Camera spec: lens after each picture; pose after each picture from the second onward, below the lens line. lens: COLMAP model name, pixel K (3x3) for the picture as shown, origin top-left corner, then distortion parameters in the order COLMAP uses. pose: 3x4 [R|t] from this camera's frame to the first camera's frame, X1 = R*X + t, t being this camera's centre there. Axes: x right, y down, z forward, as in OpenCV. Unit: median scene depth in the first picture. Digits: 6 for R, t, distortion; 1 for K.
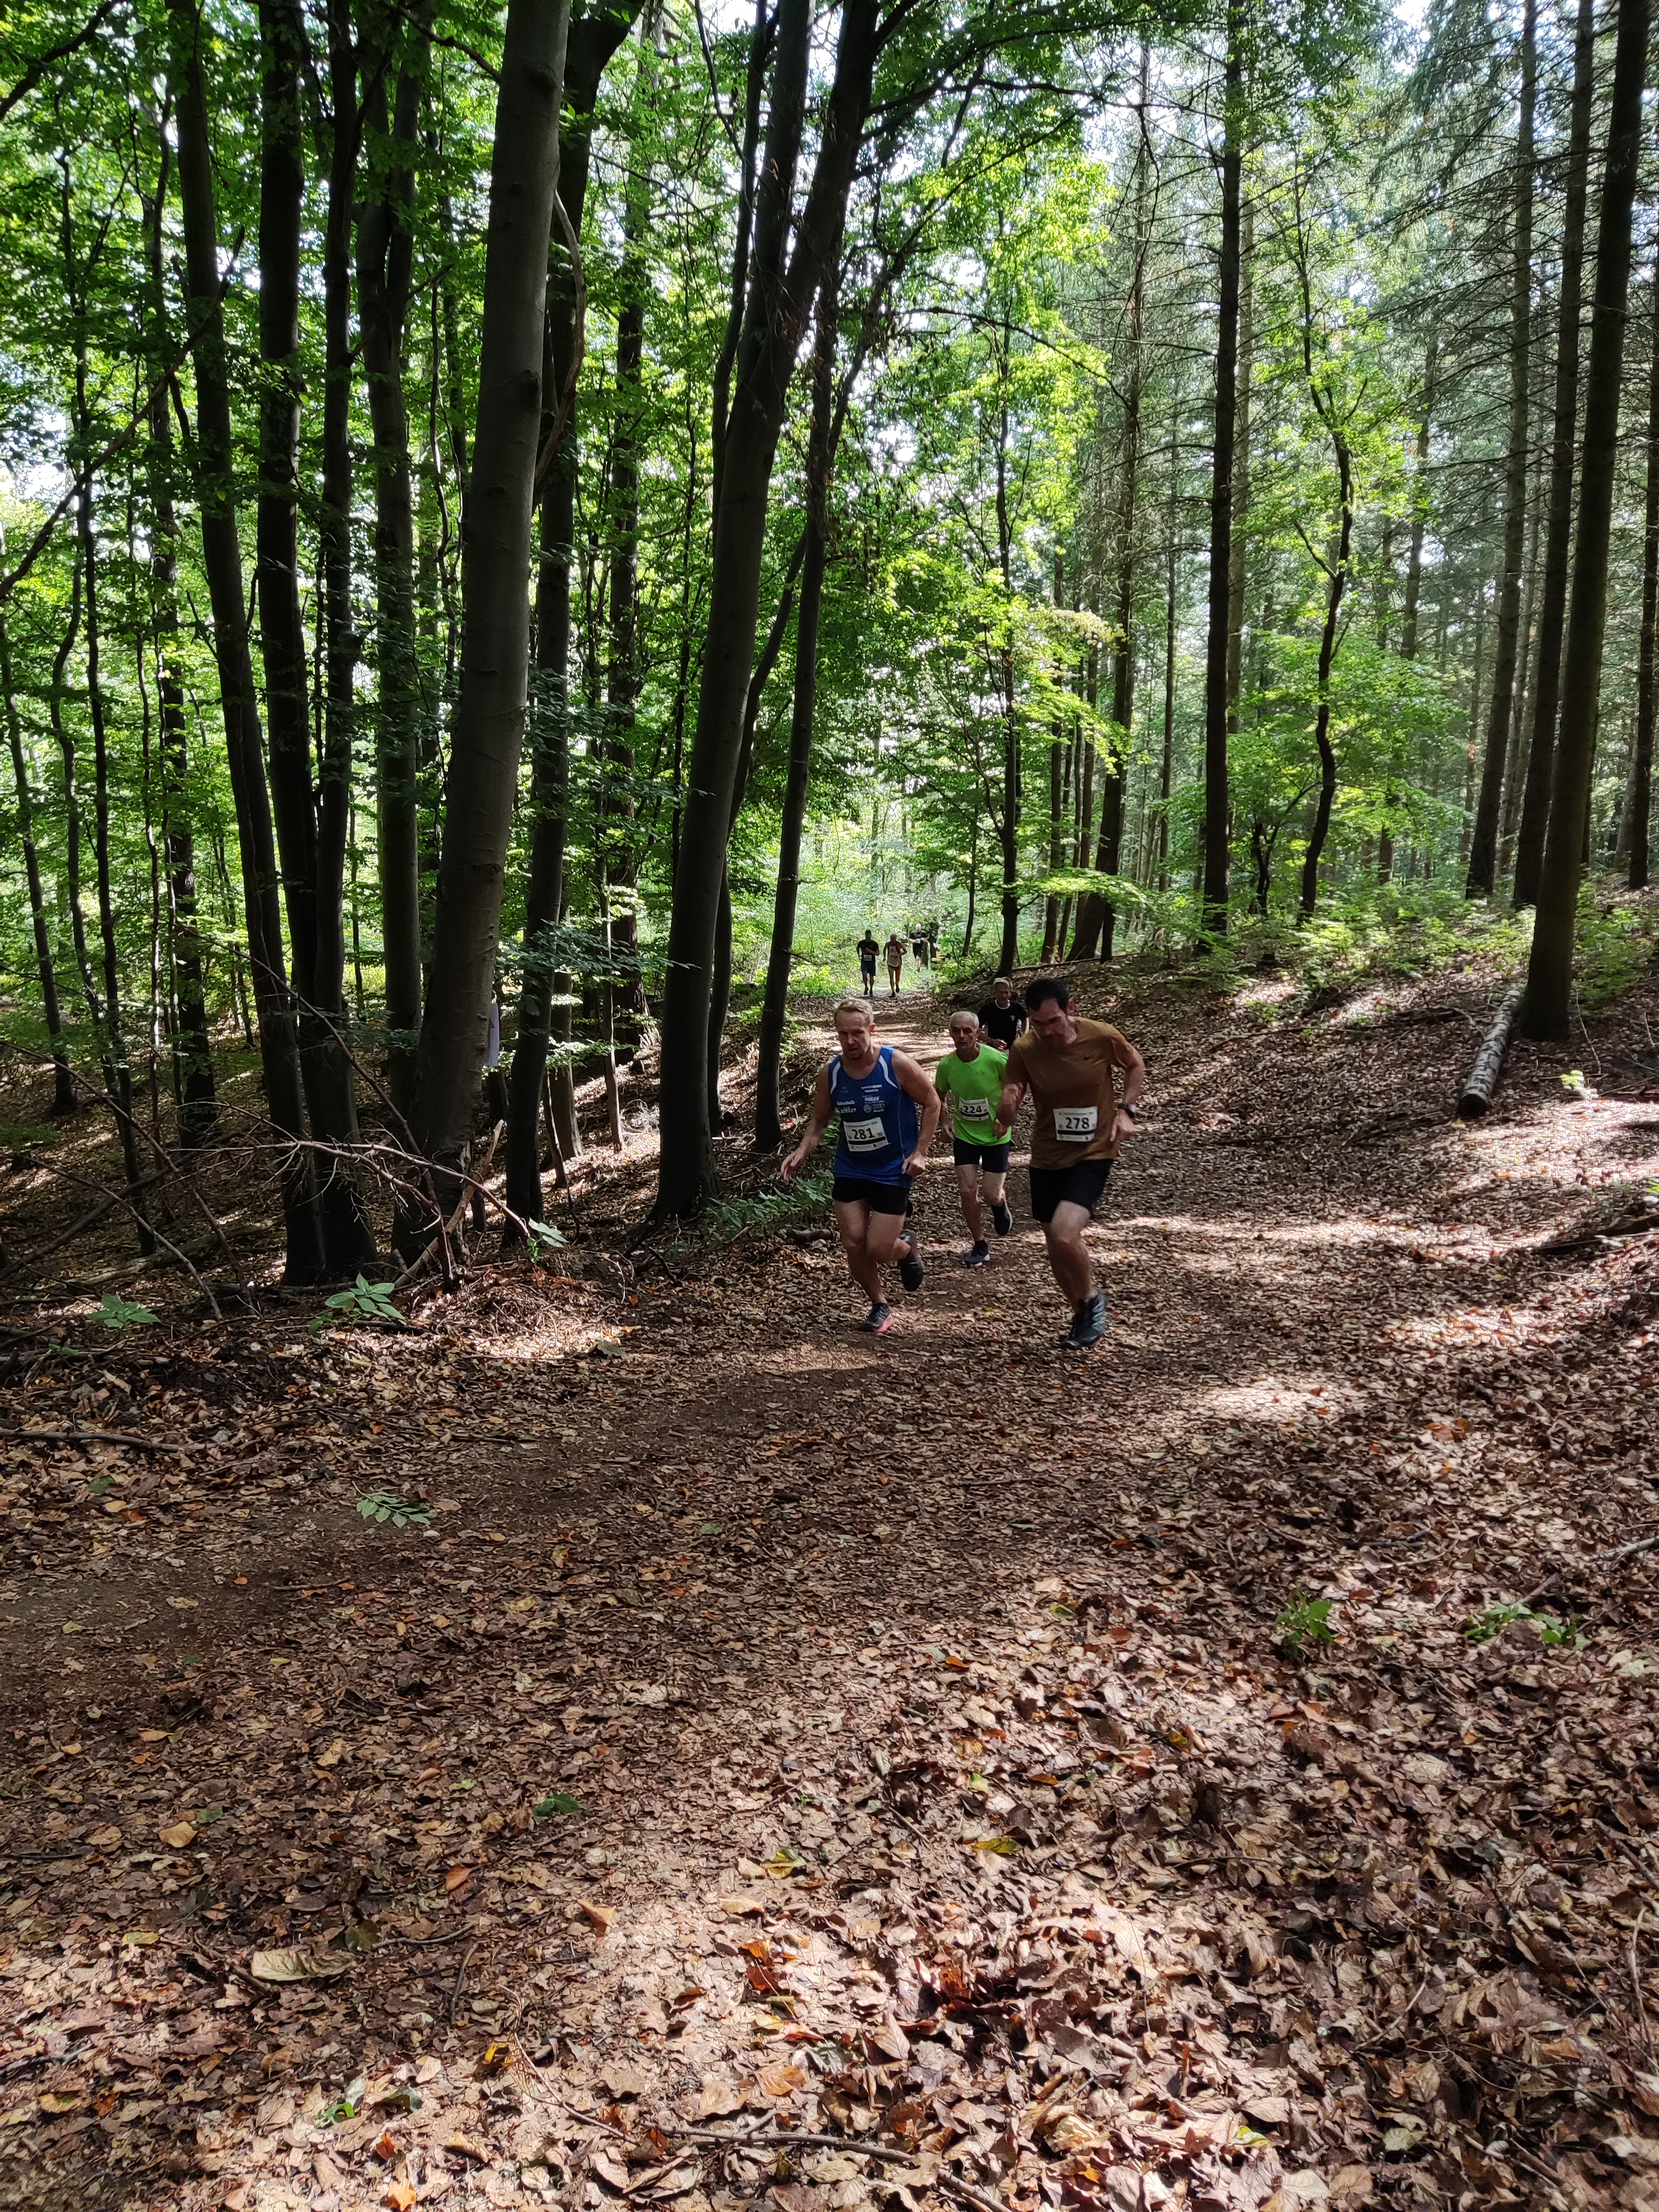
lens RADIAL K [[1687.3, 0, 838.0], [0, 1687.3, 1107.7], [0, 0, 1]] dist [0.118788, -0.170841]
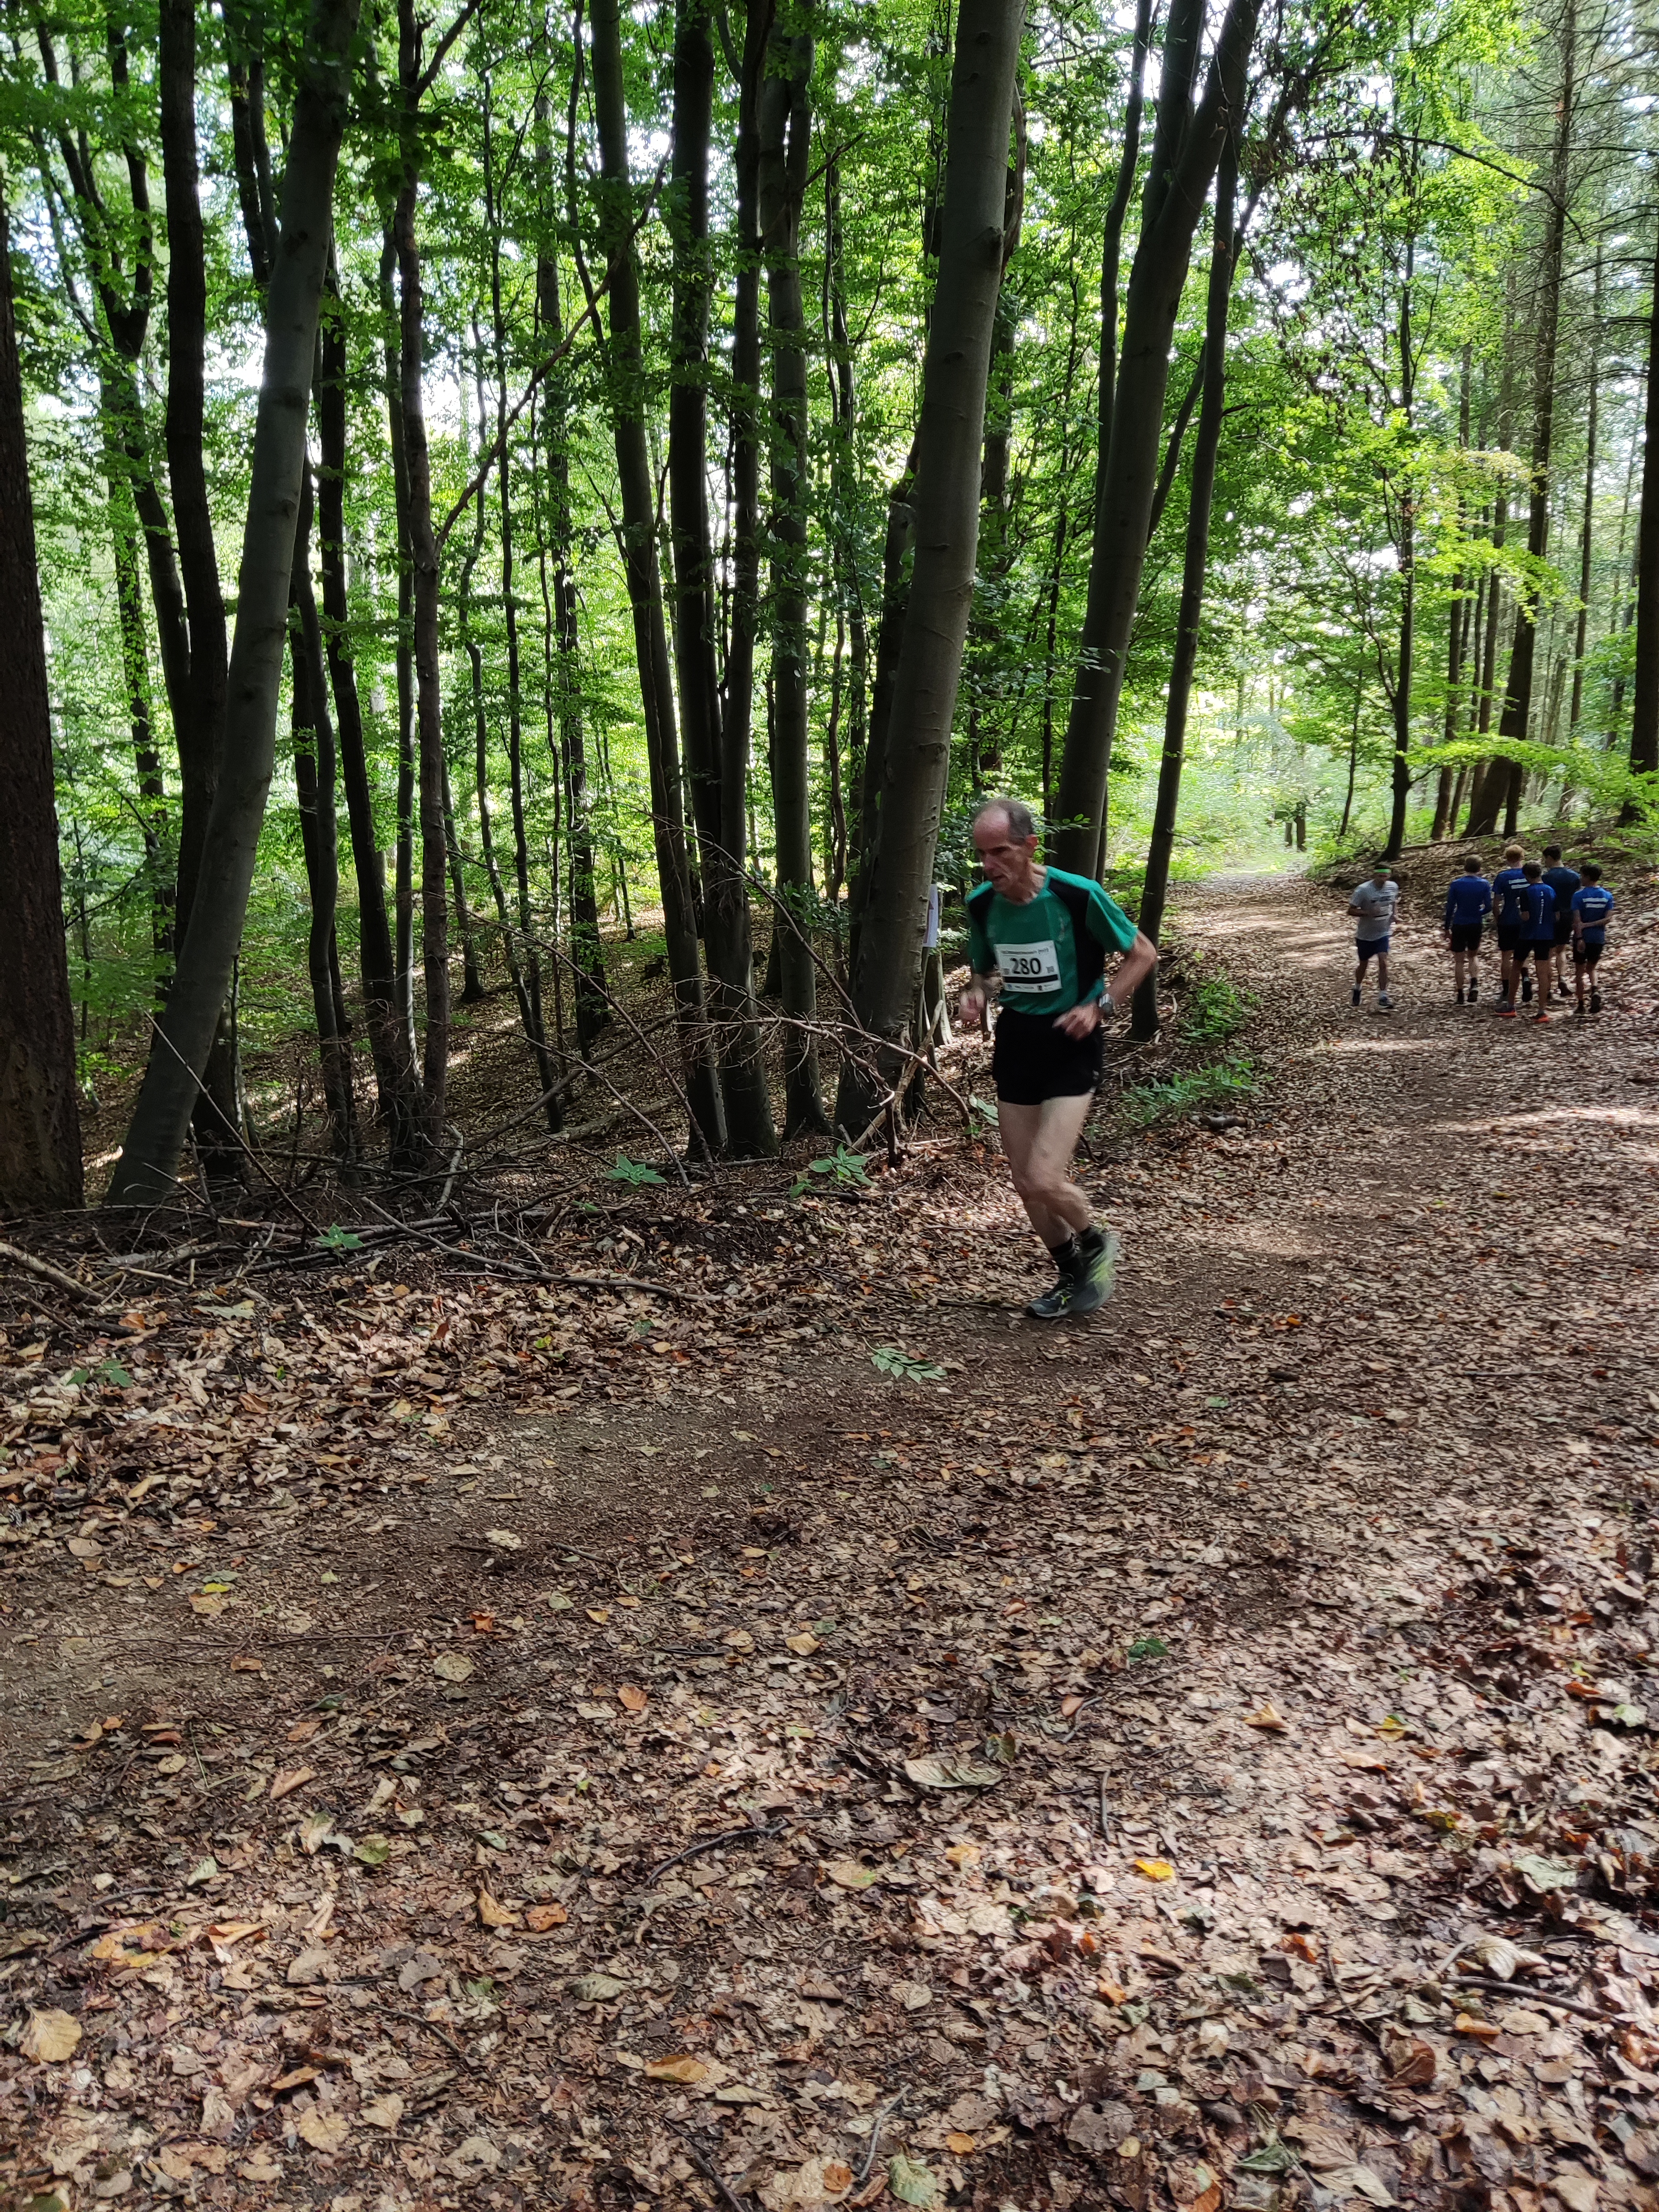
lens RADIAL K [[1687.3, 0, 824.3], [0, 1687.3, 1116.4], [0, 0, 1]] dist [0.118788, -0.170841]
pose [[0.978092, 0.015455, -0.207598, -0.114041], [-0.000996, 0.997576, 0.069572, 0.013041], [0.208170, -0.067841, 0.975737, -0.015021]]
